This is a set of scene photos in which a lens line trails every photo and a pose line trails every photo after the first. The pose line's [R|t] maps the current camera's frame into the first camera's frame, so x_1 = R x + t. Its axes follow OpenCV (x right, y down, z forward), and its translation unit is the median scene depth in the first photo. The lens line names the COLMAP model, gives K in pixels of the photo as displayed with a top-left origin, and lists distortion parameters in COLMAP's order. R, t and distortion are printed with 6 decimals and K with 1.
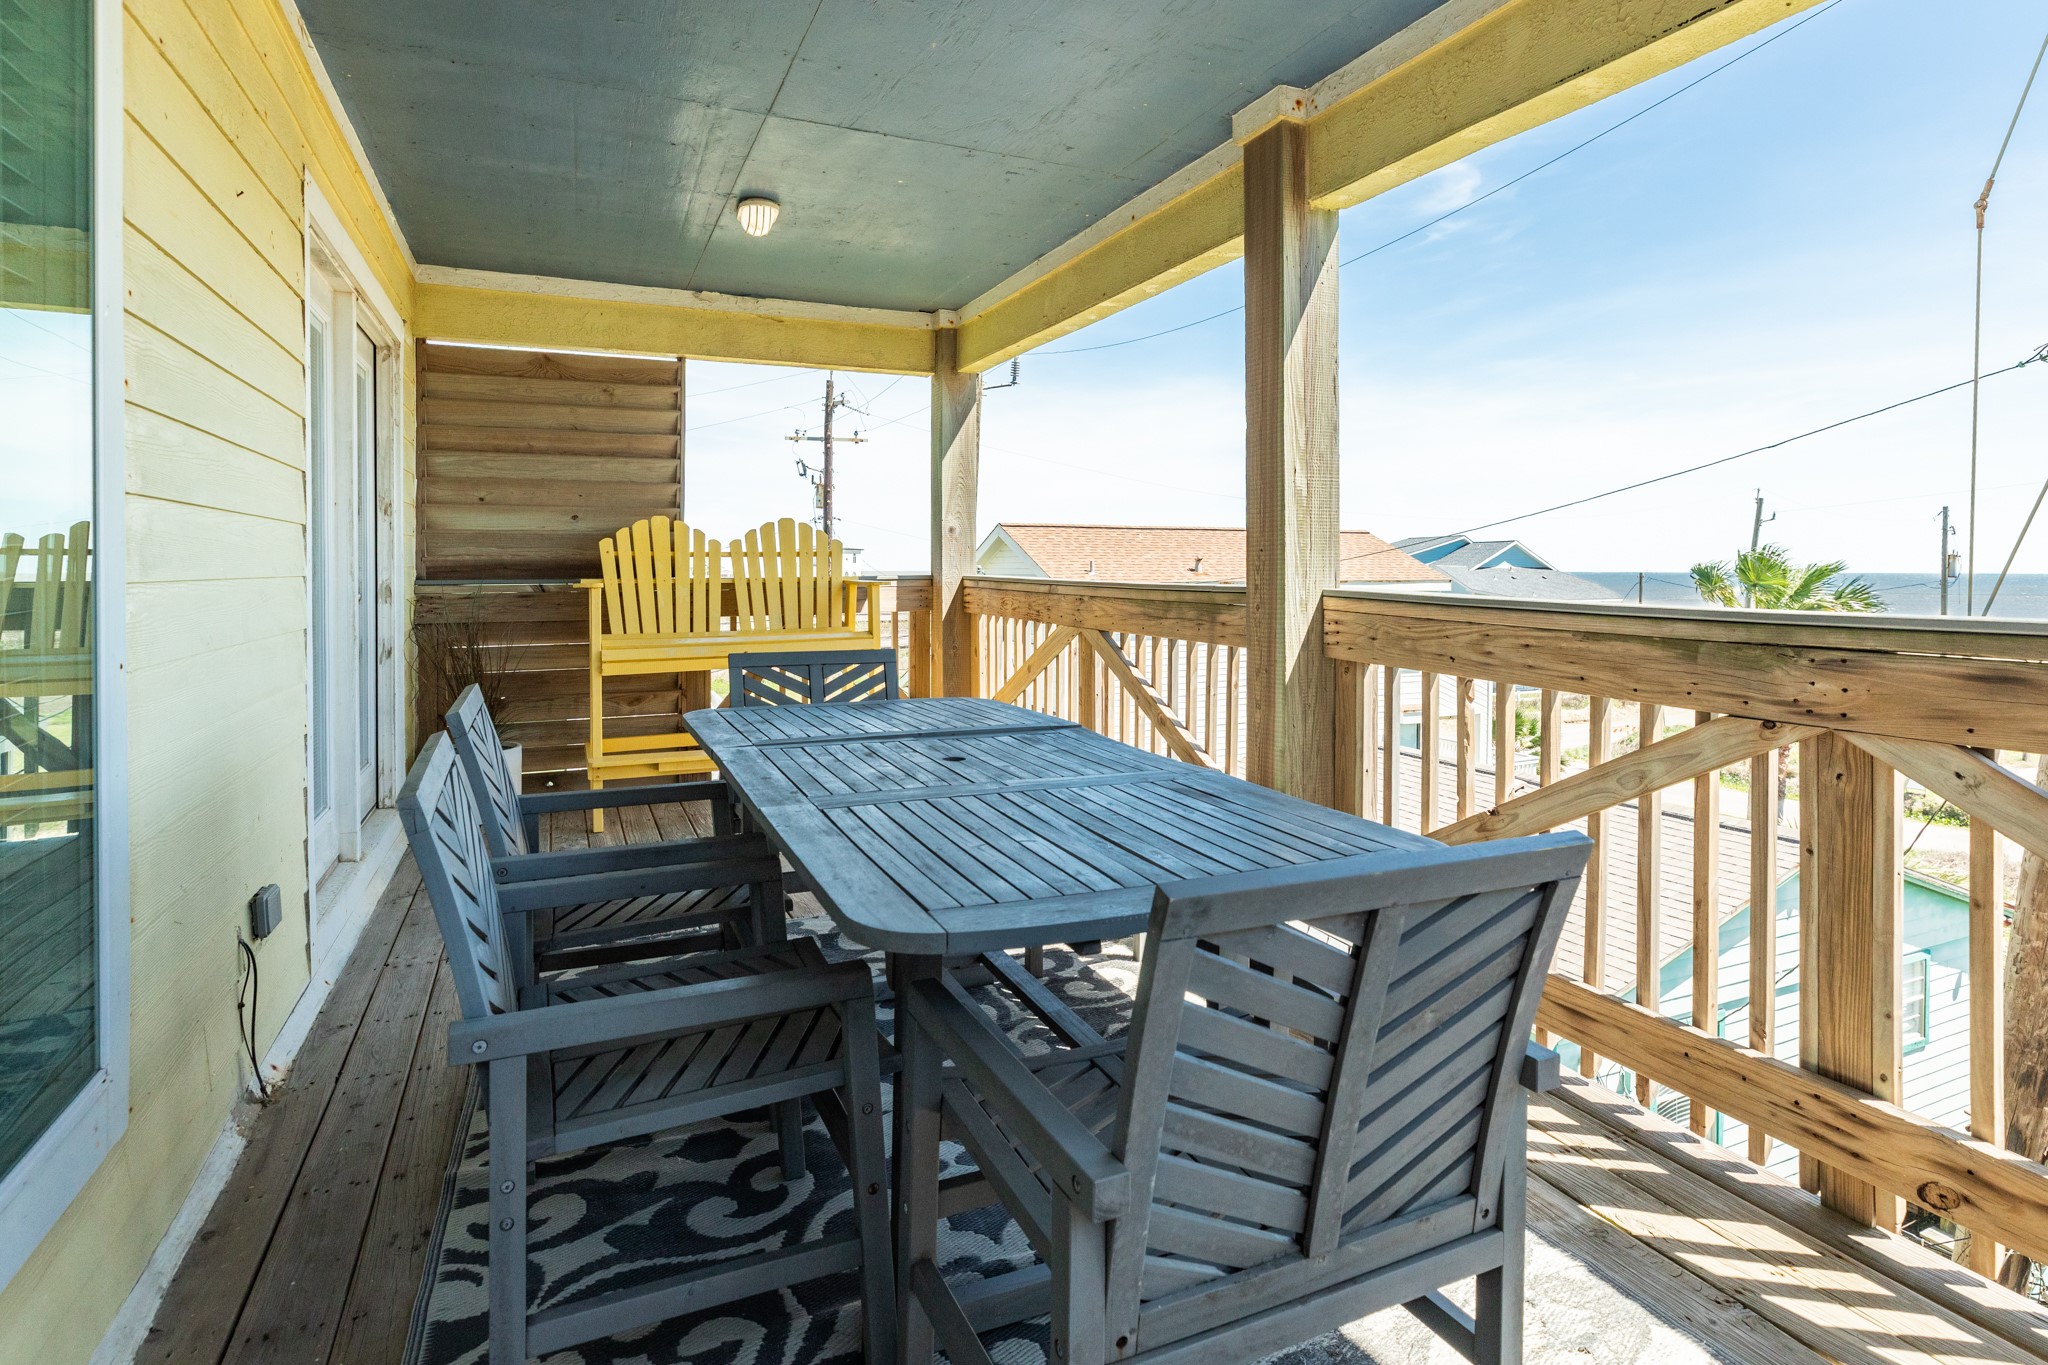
lens RADIAL K [[1077.8, 0, 1059.3], [0, 1077.8, 570.9], [0, 0, 1]] dist [-0.004080, -0.001536]
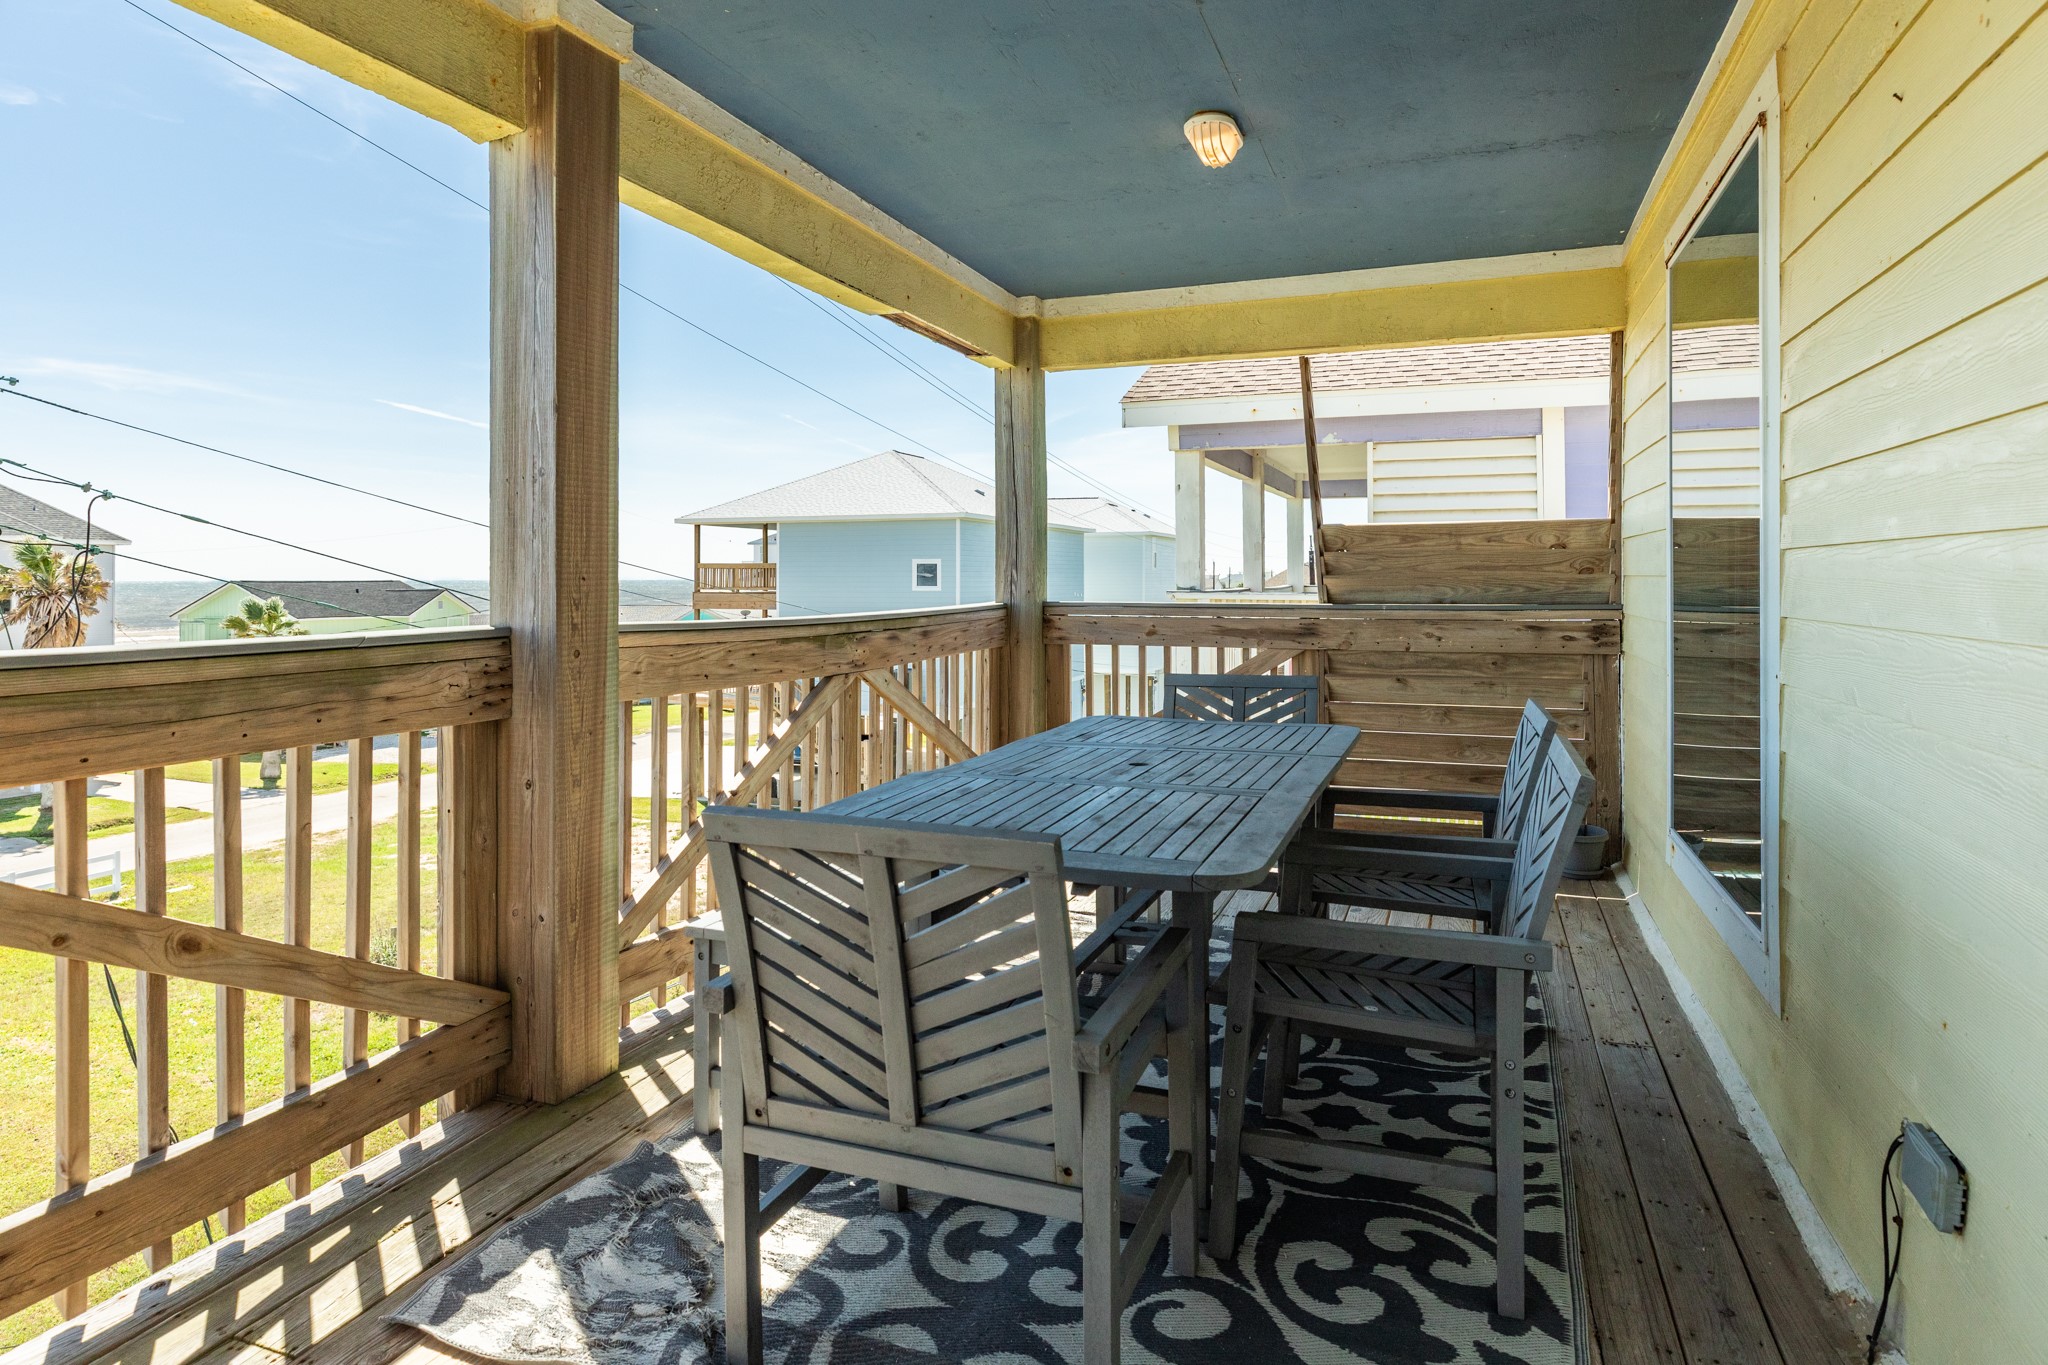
lens RADIAL K [[1151.1, 0, 1024.4], [0, 1151.1, 584.4], [0, 0, 1]] dist [-0.001245, 0.000821]
pose [[-0.692568, -0.004410, 0.721339, -0.388894], [0.003450, 0.999950, 0.009425, -0.013547], [-0.721345, 0.009016, -0.692518, 0.834472]]
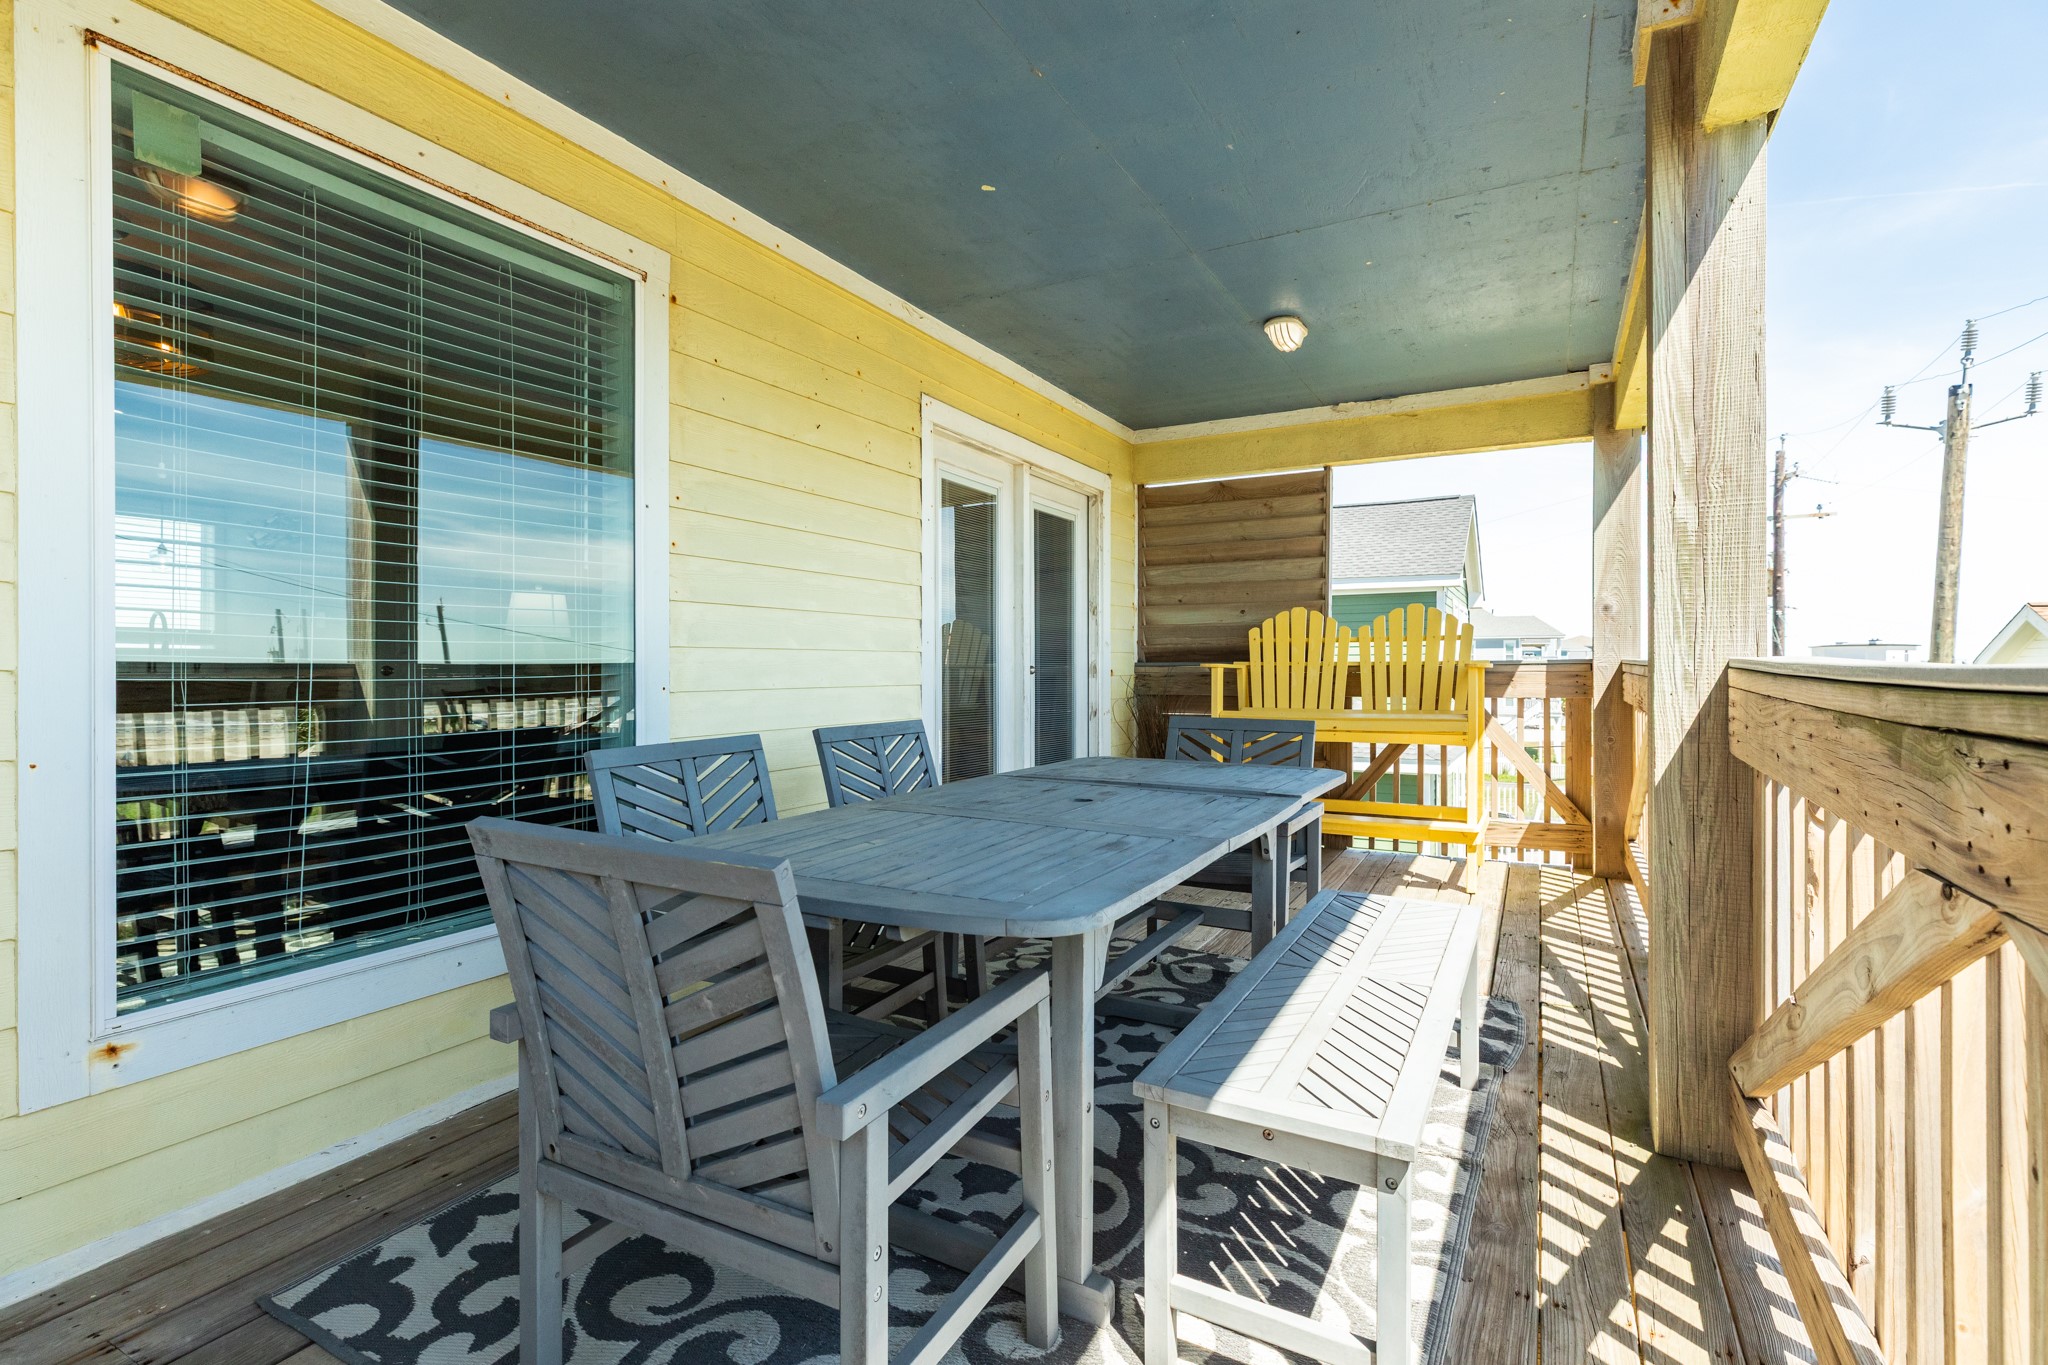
lens RADIAL K [[970.6, 0, 1021.9], [0, 970.6, 668.3], [0, 0, 1]] dist [0.003328, 0.001157]
pose [[0.596207, 0.002658, -0.802826, 0.294700], [-0.003788, 0.999993, 0.000498, 0.015272], [0.802822, 0.002744, 0.596213, 0.146379]]
